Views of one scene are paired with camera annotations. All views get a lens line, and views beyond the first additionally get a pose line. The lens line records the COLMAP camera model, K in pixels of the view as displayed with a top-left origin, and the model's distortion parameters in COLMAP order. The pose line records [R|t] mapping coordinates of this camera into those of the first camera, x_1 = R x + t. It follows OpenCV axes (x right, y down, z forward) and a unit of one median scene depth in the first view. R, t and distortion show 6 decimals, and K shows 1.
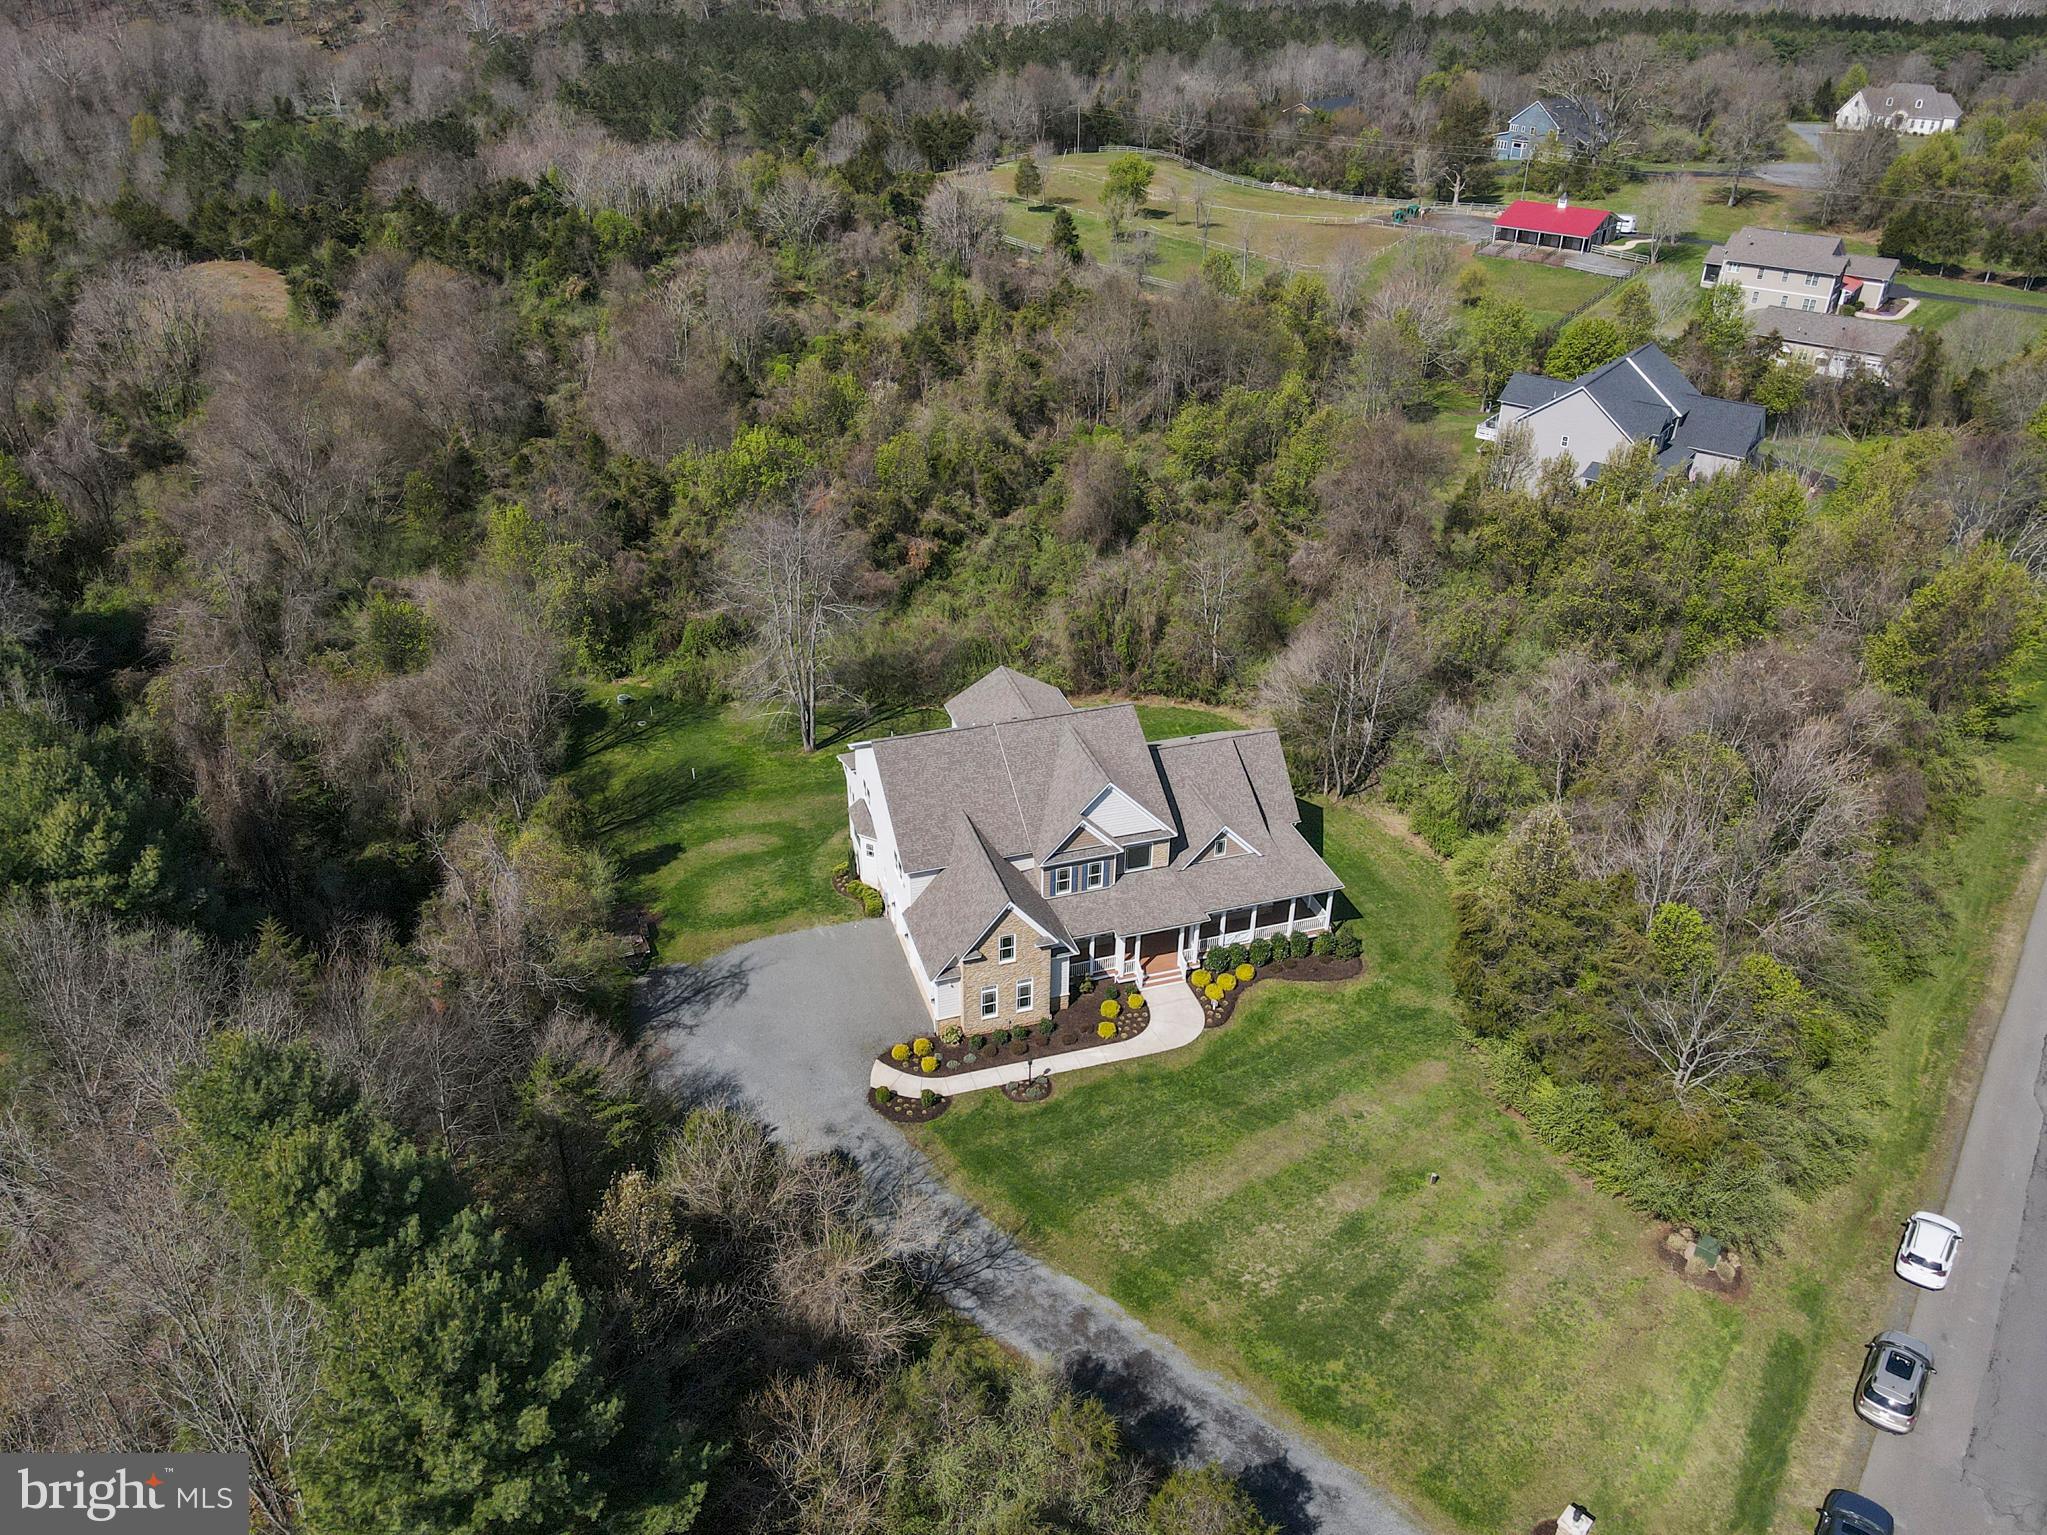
lens RADIAL K [[1499.3, 0, 1019.8], [0, 1499.3, 769.8], [0, 0, 1]] dist [0.016574, 0.007276]
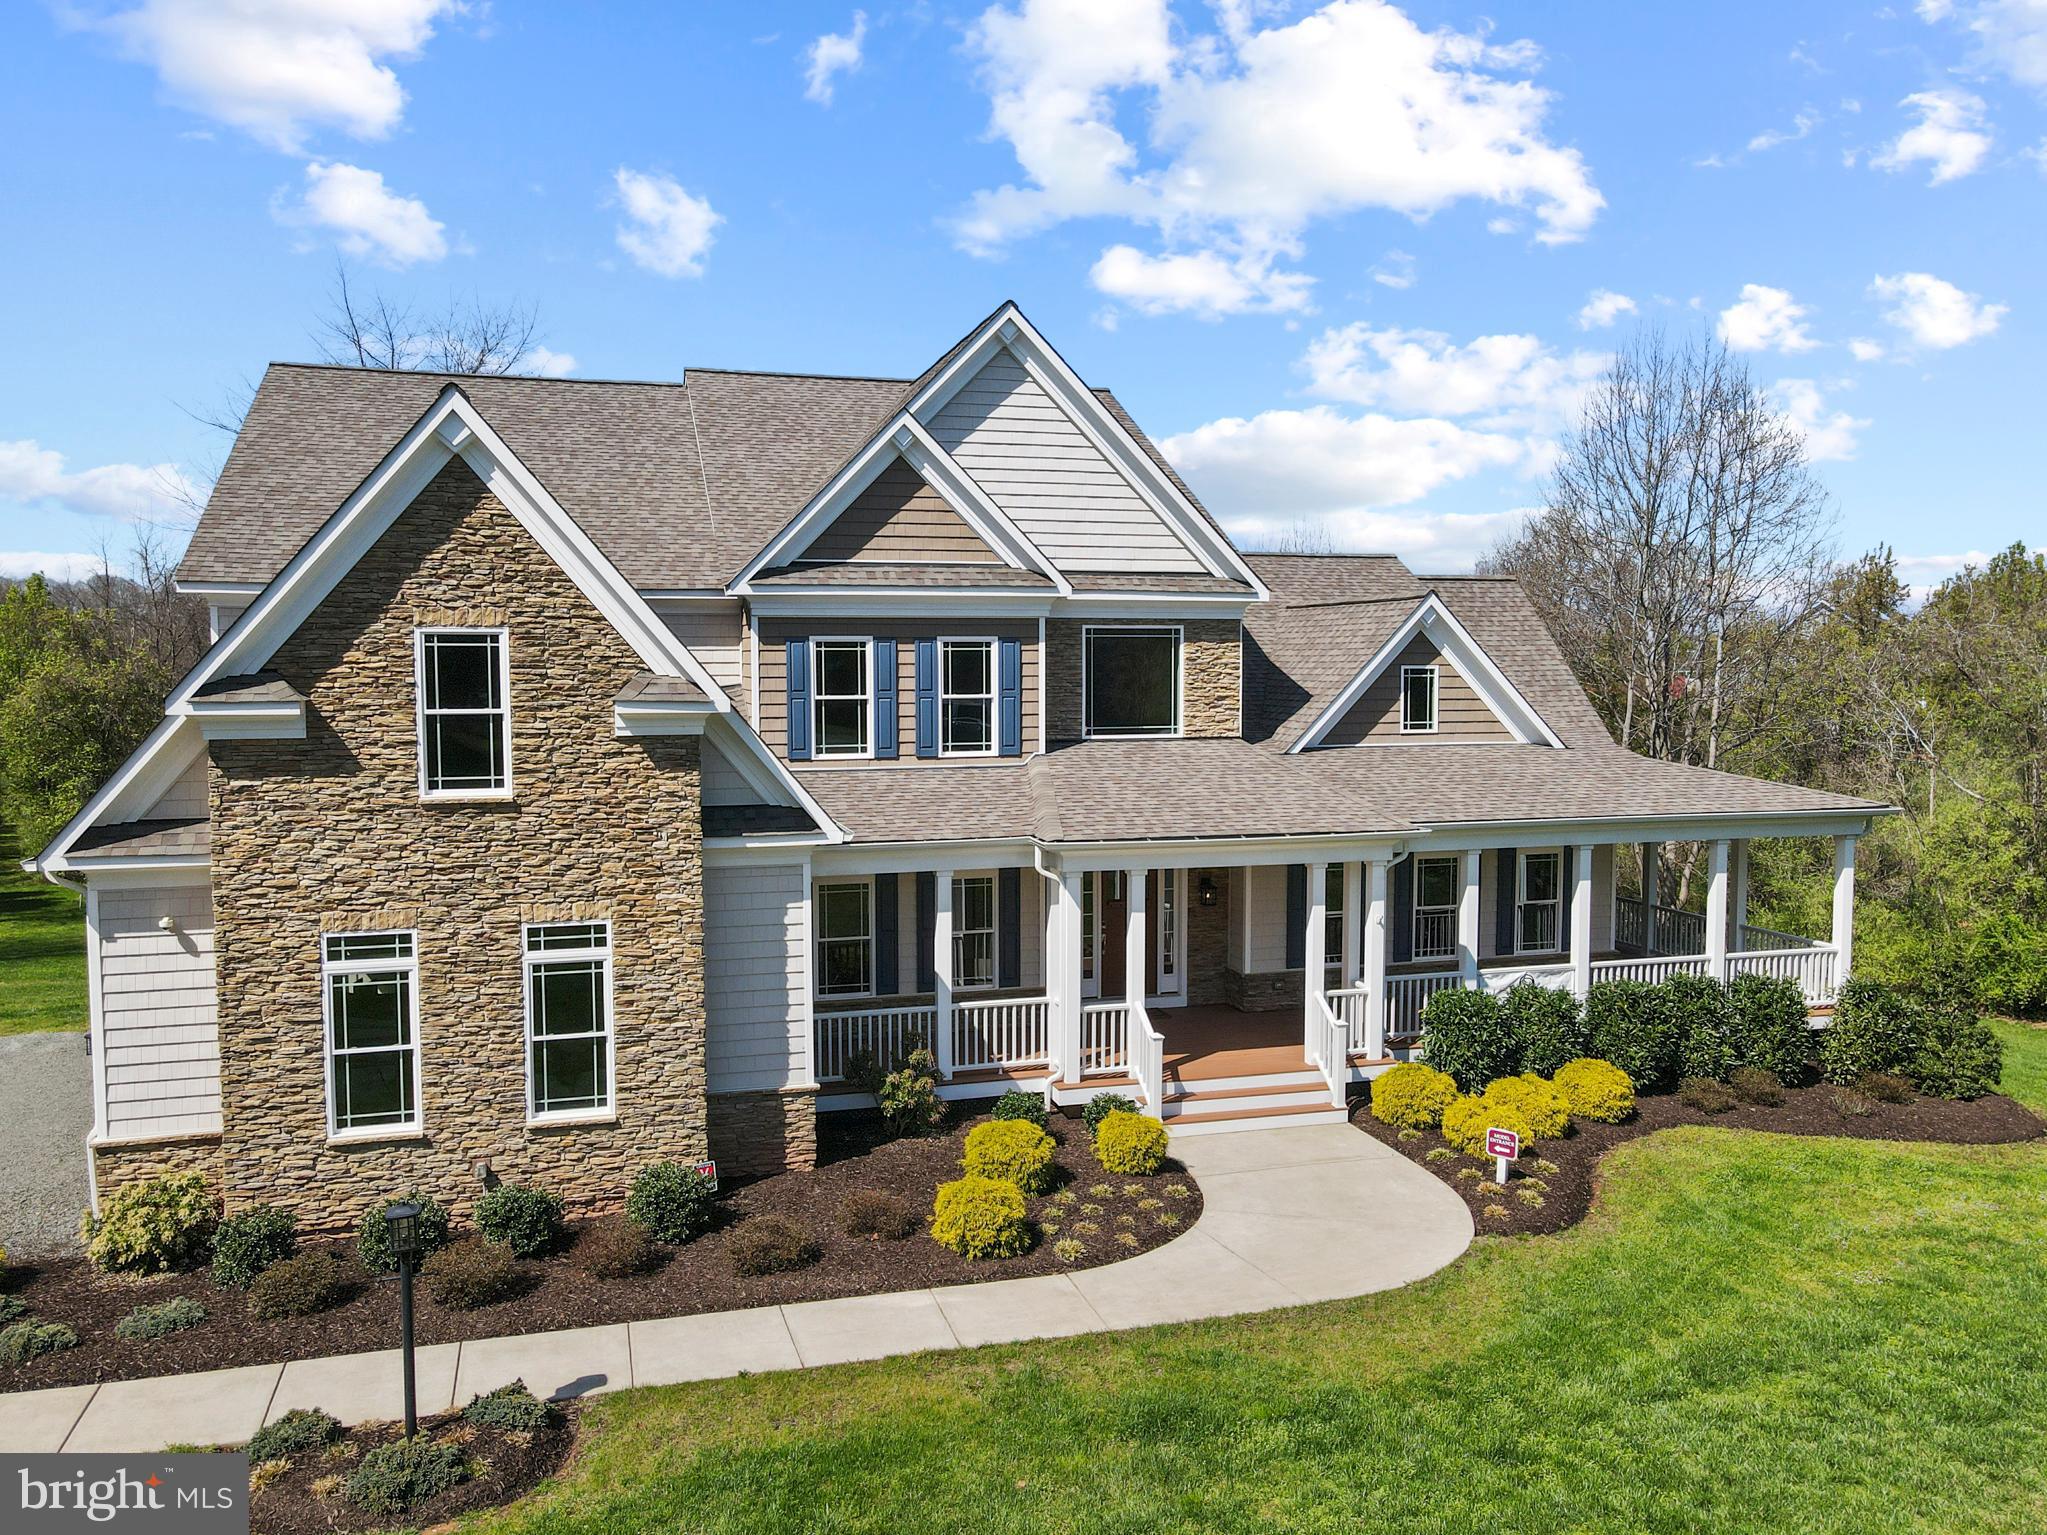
lens RADIAL K [[1499.3, 0, 1015.6], [0, 1499.3, 762.5], [0, 0, 1]] dist [0.016574, 0.007276]
pose [[0.999641, -0.006912, -0.025870, 0.064677], [-0.005670, 0.889569, -0.456766, 0.198845], [0.026170, 0.456749, 0.889211, 0.760730]]
